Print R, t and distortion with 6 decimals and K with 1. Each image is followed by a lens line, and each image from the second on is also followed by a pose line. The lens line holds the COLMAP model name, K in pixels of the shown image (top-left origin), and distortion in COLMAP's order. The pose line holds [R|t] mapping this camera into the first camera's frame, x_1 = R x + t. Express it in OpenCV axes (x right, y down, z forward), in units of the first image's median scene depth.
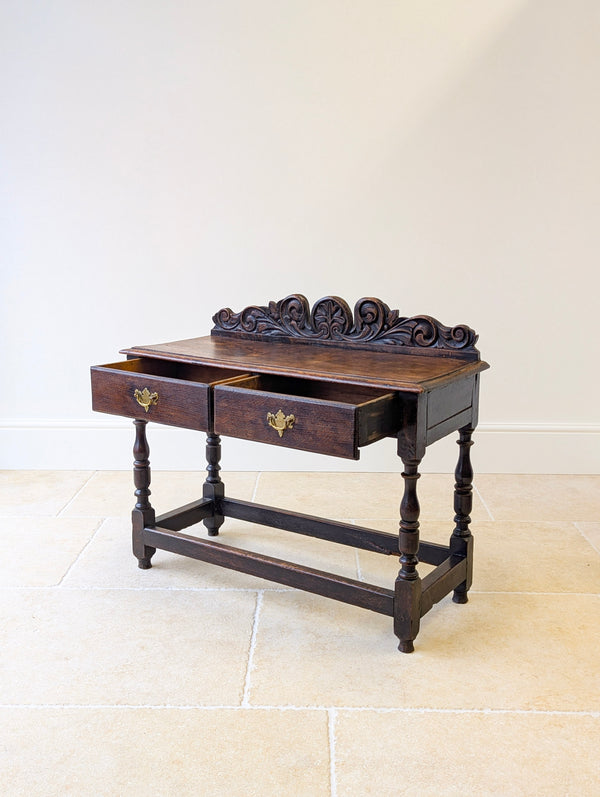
lens RADIAL K [[844.1, 0, 300.0], [0, 844.1, 398.5], [0, 0, 1]] dist [0.039242, -0.014325]
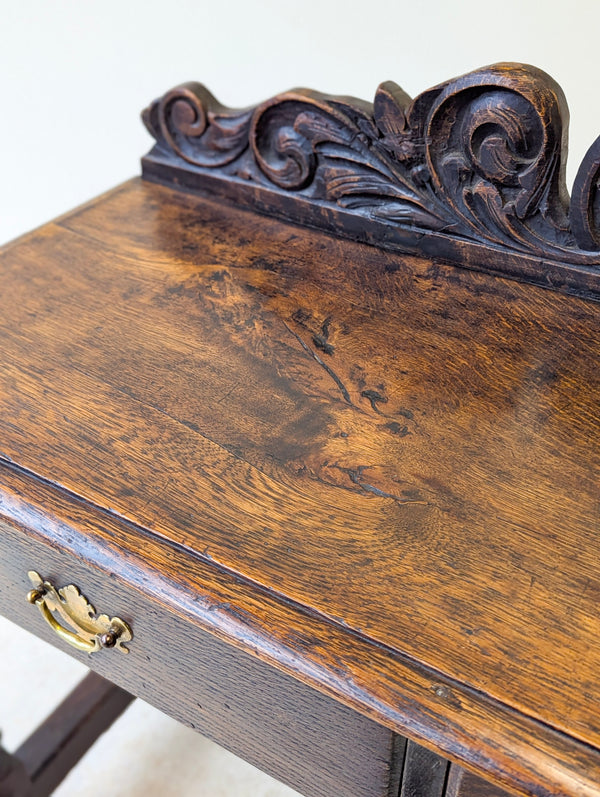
lens RADIAL K [[865.4, 0, 310.2], [0, 865.4, 400.0], [0, 0, 1]] dist [0.100455, -0.328850]
pose [[0.997920, -0.042675, 0.048322, -0.076784], [0.017709, 0.902168, 0.431020, -0.153710], [-0.061988, -0.429268, 0.901047, 0.811249]]
